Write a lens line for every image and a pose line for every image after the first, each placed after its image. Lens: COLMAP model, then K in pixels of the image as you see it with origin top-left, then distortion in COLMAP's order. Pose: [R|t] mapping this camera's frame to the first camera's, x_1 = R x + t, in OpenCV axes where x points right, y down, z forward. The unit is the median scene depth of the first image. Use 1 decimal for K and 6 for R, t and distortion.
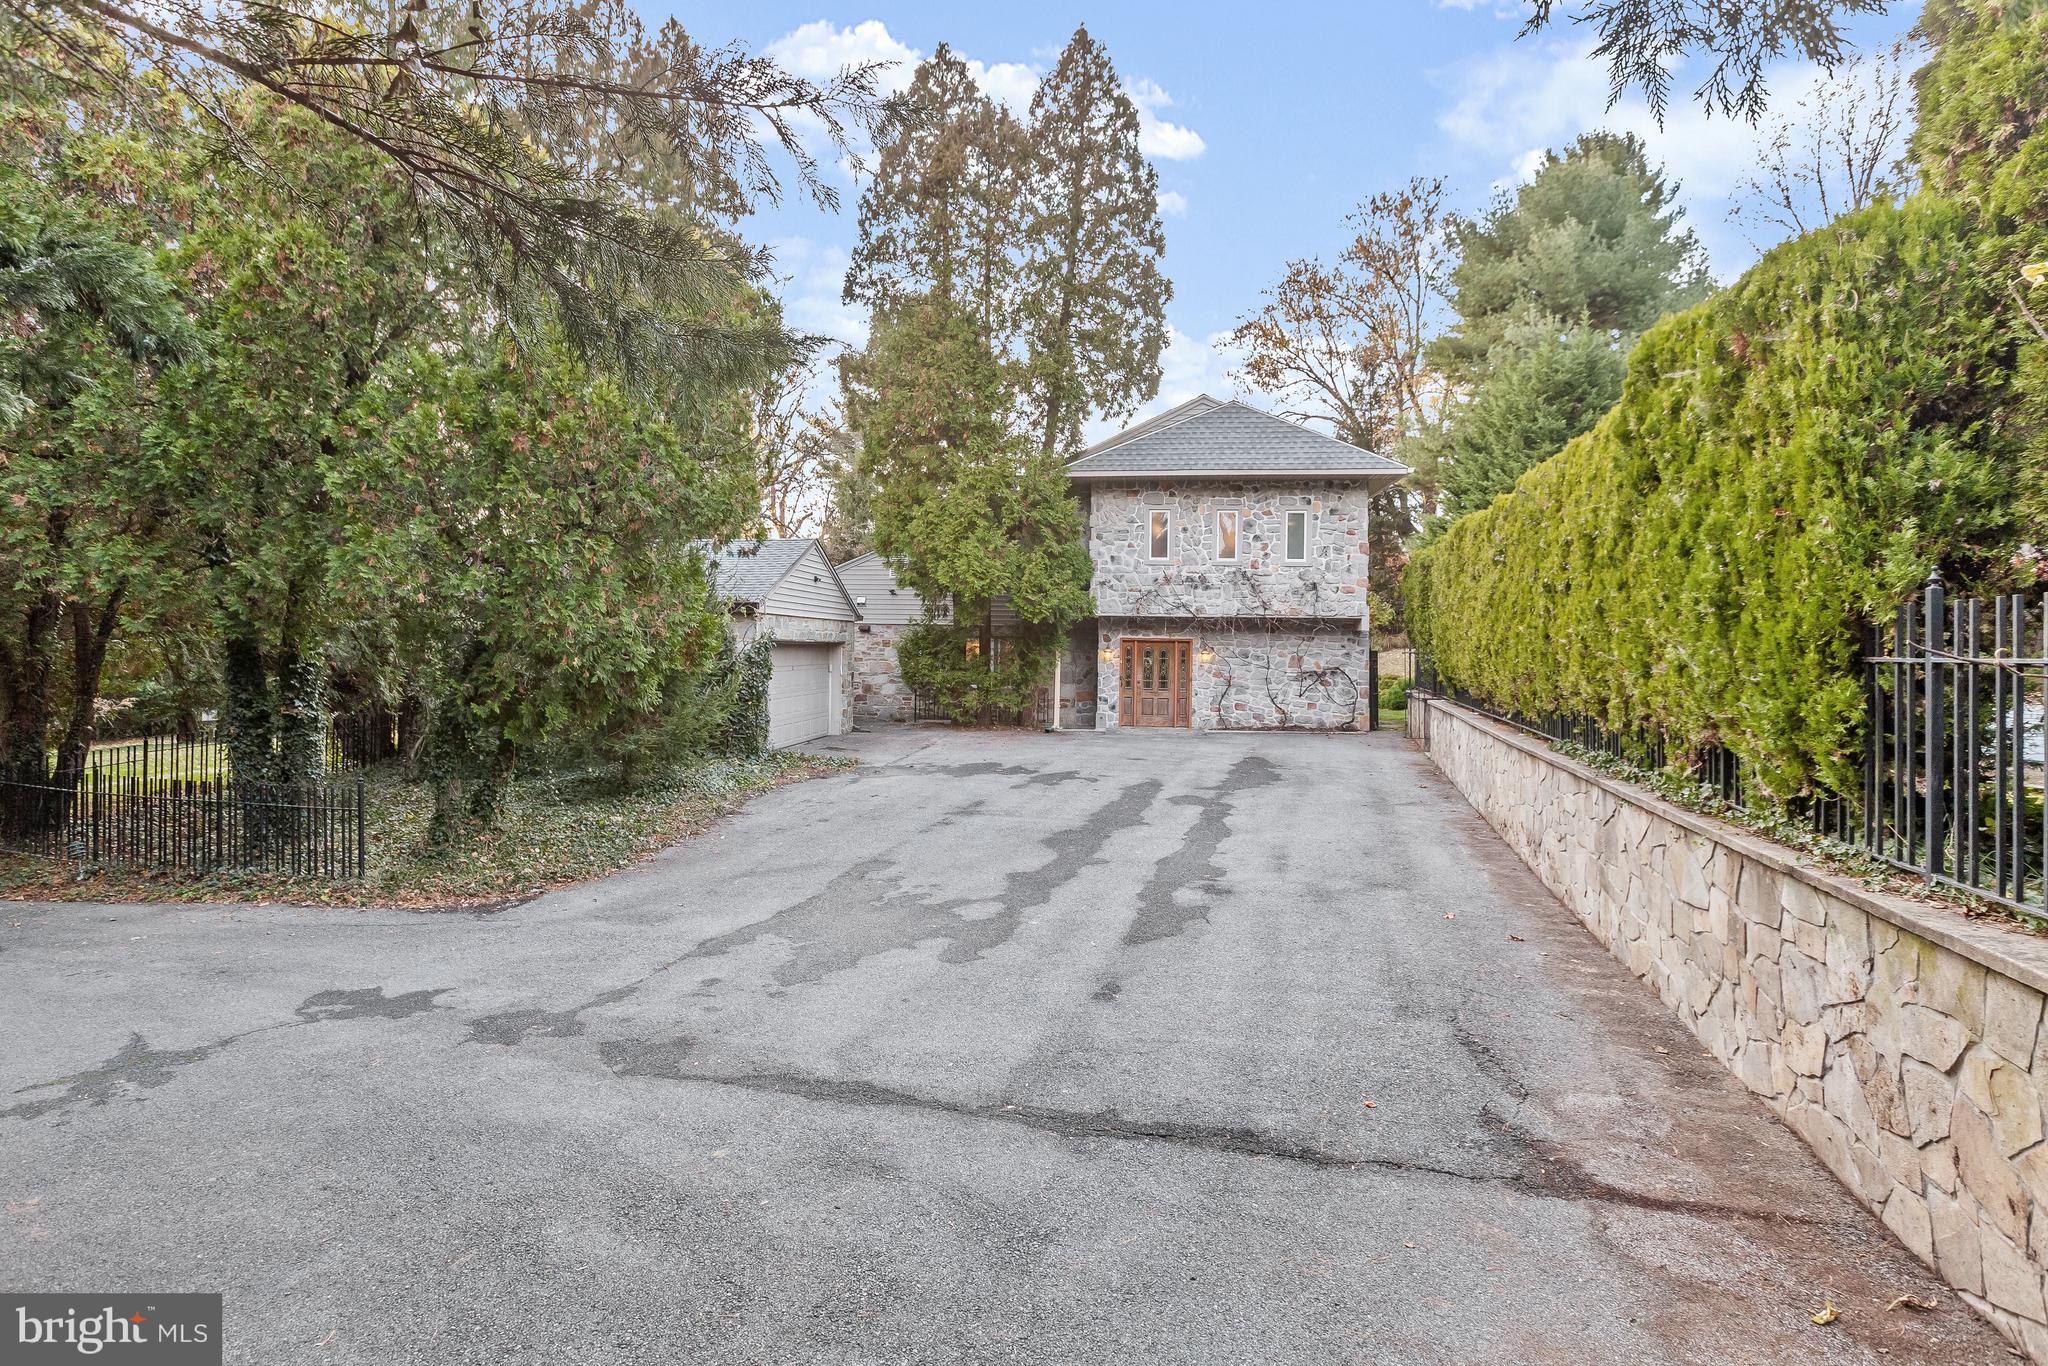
lens RADIAL K [[1033.6, 0, 1004.1], [0, 1033.6, 634.9], [0, 0, 1]] dist [-0.002114, -0.000493]
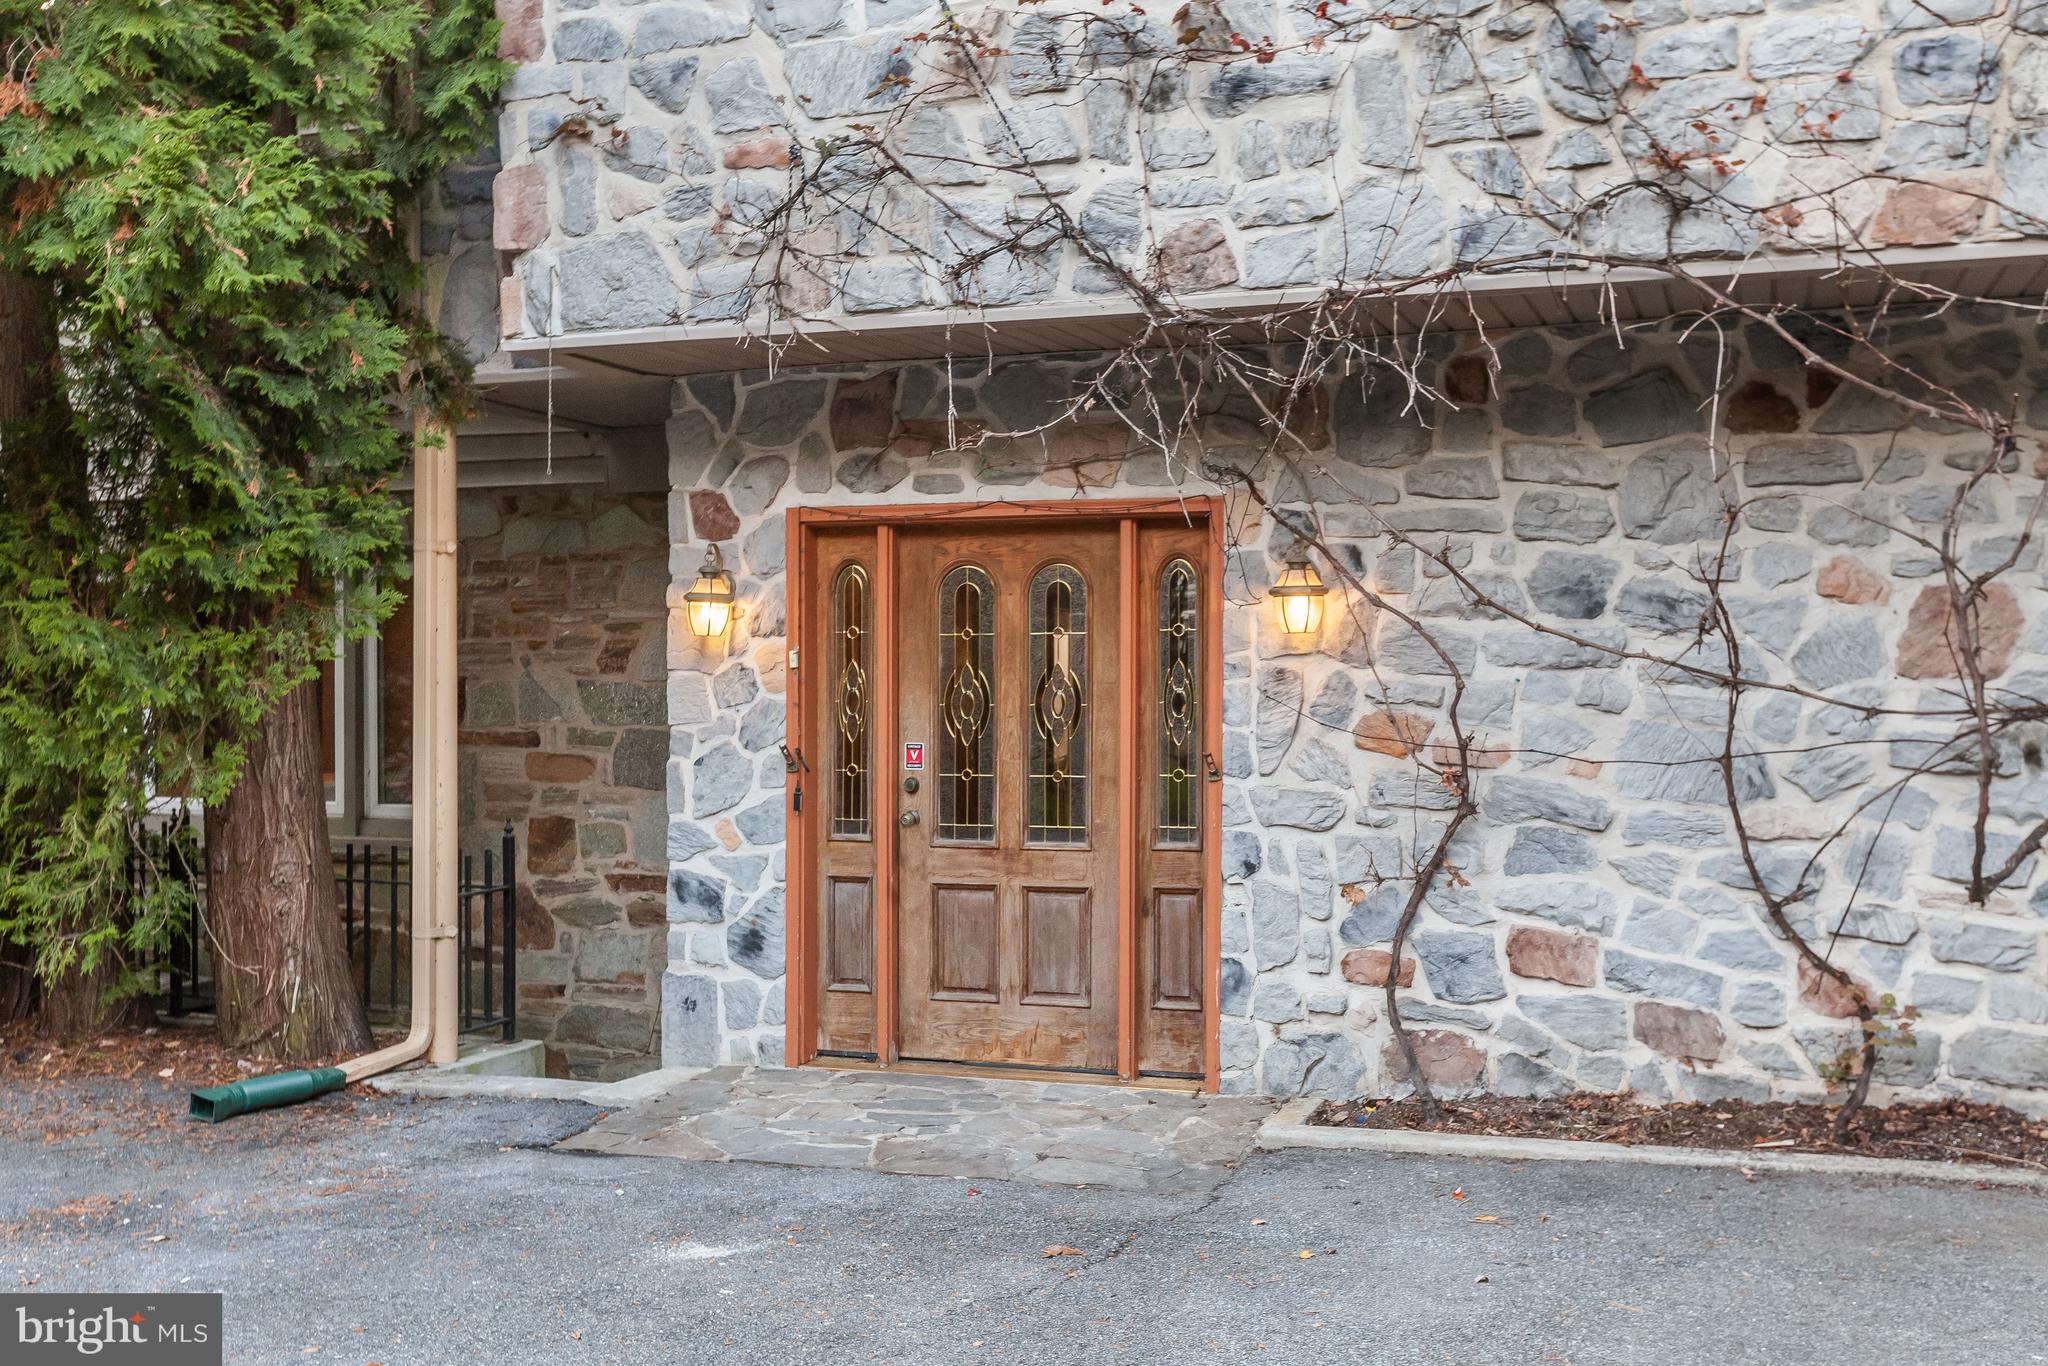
lens RADIAL K [[2053.7, 0, 1026.3], [0, 2053.7, 691.0], [0, 0, 1]] dist [0.002715, 0.000000]
pose [[0.980920, -0.011218, -0.194089, 0.219973], [0.011990, 0.999924, 0.002803, 0.032066], [0.194043, -0.005077, 0.980980, 0.728277]]
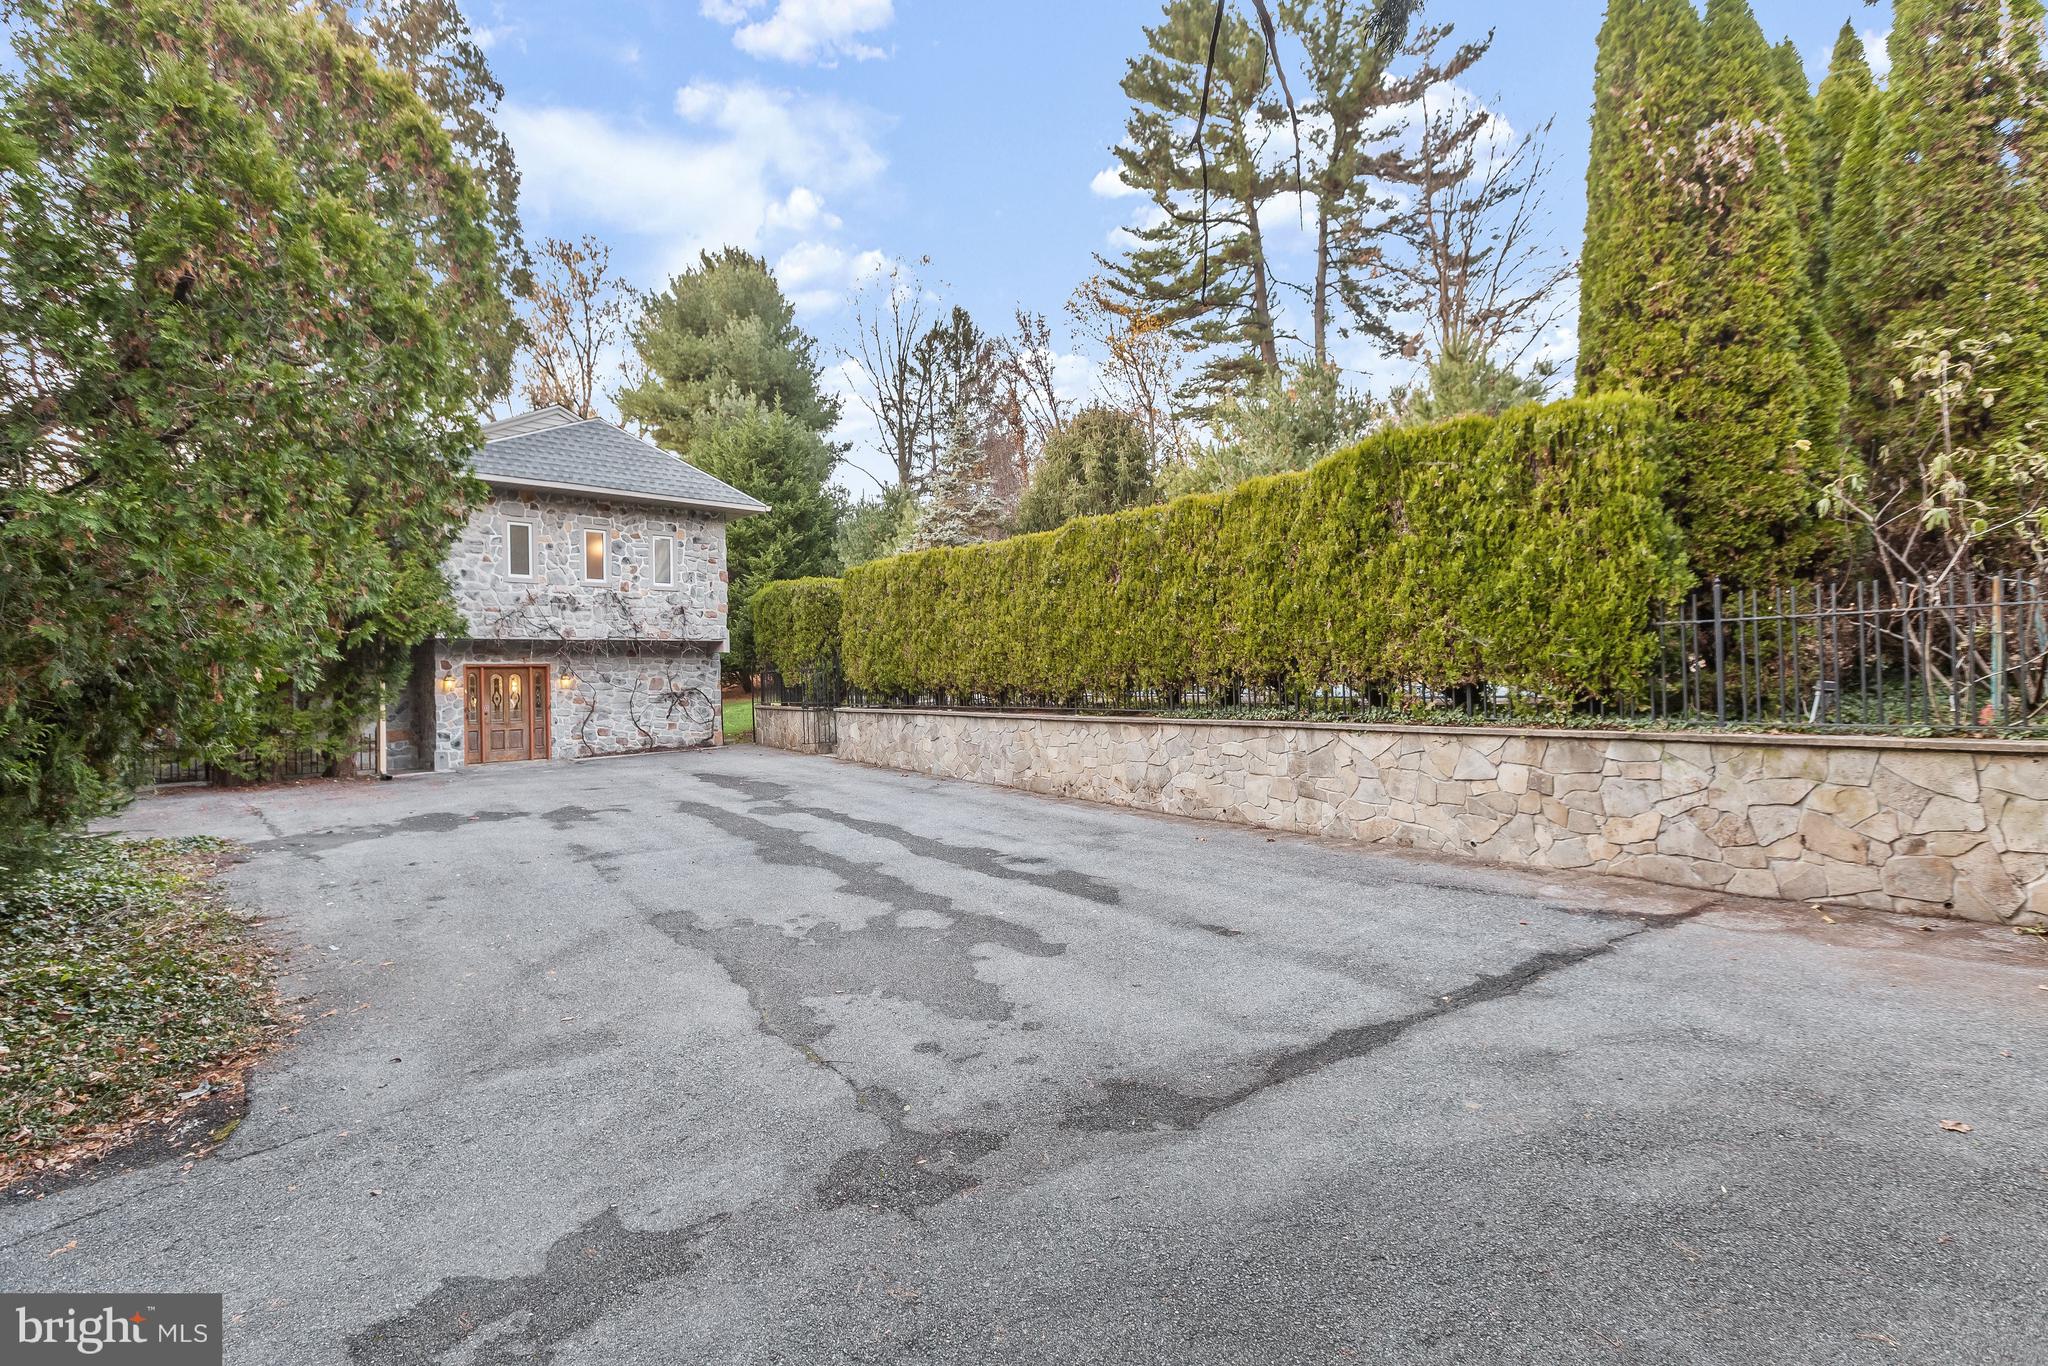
lens RADIAL K [[941.8, 0, 1013.0], [0, 941.8, 674.6], [0, 0, 1]] dist [0.002715, -0.000319]
pose [[0.628102, -0.025771, 0.777704, -0.227844], [0.023082, 0.999629, 0.014484, 0.011360], [-0.777788, 0.008854, 0.628464, 0.139971]]
